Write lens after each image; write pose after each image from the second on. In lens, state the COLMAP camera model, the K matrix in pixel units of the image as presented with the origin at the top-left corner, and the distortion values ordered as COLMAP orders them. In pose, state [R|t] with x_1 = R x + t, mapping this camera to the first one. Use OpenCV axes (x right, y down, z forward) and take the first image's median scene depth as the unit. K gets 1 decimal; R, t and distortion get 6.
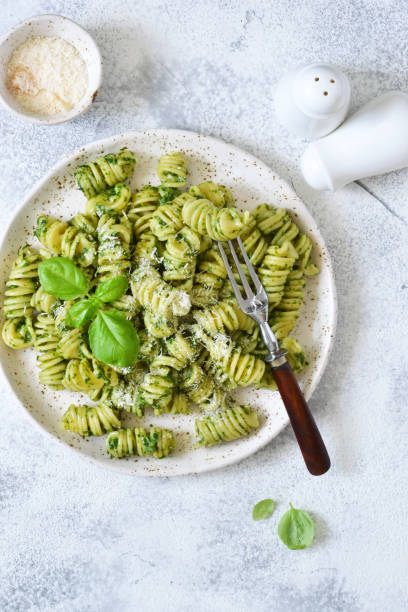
lens RADIAL K [[1641.6, 0, 204.3], [0, 1641.6, 307.9], [0, 0, 1]] dist [0.005246, 0.000000]
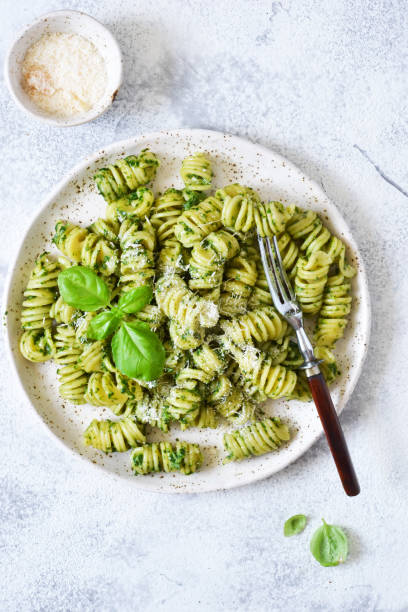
lens RADIAL K [[1641.6, 0, 204.5], [0, 1641.6, 308.6], [0, 0, 1]] dist [0.005246, 0.000000]
pose [[0.999932, -0.010293, 0.005454, -0.021058], [0.010142, 0.999584, 0.026999, -0.030663], [-0.005730, -0.026941, 0.999621, 0.047182]]
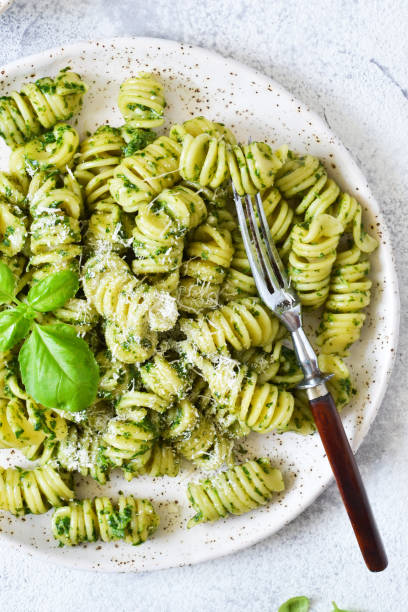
lens RADIAL K [[1641.6, 0, 200.3], [0, 1641.6, 307.6], [0, 0, 1]] dist [0.005246, 0.000000]
pose [[0.999341, -0.026980, 0.024282, -0.014464], [0.025821, 0.998569, 0.046828, -0.032511], [-0.025510, -0.046170, 0.998608, 0.351556]]
